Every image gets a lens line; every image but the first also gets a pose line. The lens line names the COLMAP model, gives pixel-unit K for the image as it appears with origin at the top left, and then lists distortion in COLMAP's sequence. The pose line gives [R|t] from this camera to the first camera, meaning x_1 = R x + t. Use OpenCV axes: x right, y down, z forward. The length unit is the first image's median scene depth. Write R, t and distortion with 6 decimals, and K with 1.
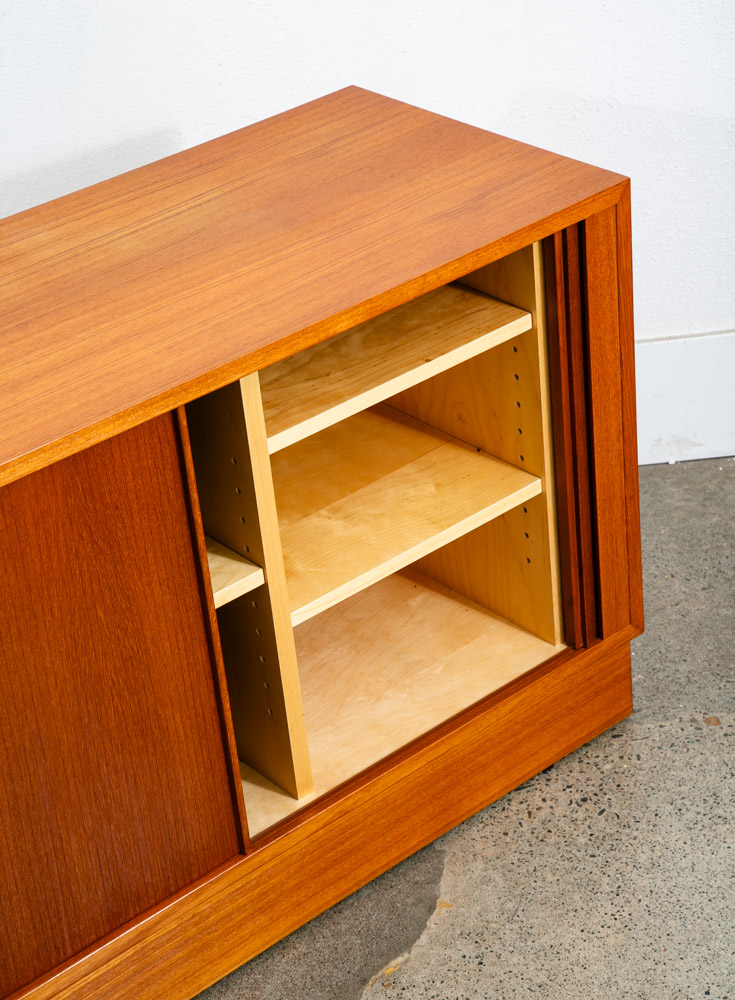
lens RADIAL K [[2114.0, 0, 362.0], [0, 2114.0, 487.5], [0, 0, 1]] dist [0.195063, 0.000000]
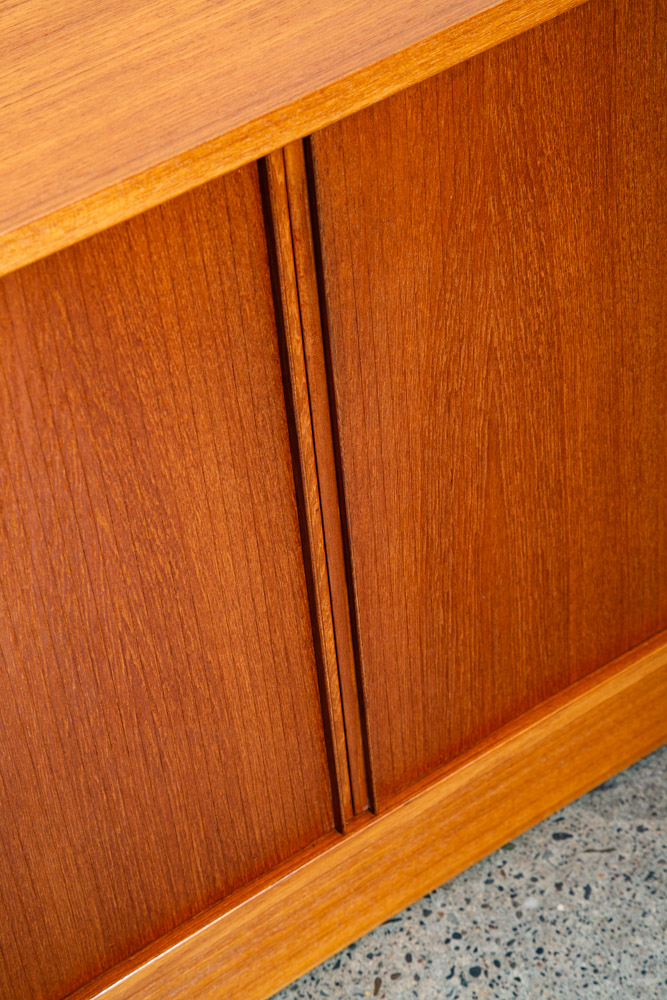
lens RADIAL K [[2052.2, 0, 339.1], [0, 2052.2, 505.5], [0, 0, 1]] dist [0.346877, 0.000000]
pose [[0.994982, 0.086811, -0.049749, -0.034335], [-0.070284, 0.960290, 0.270006, -0.079898], [0.071213, -0.265155, 0.961573, 0.451844]]
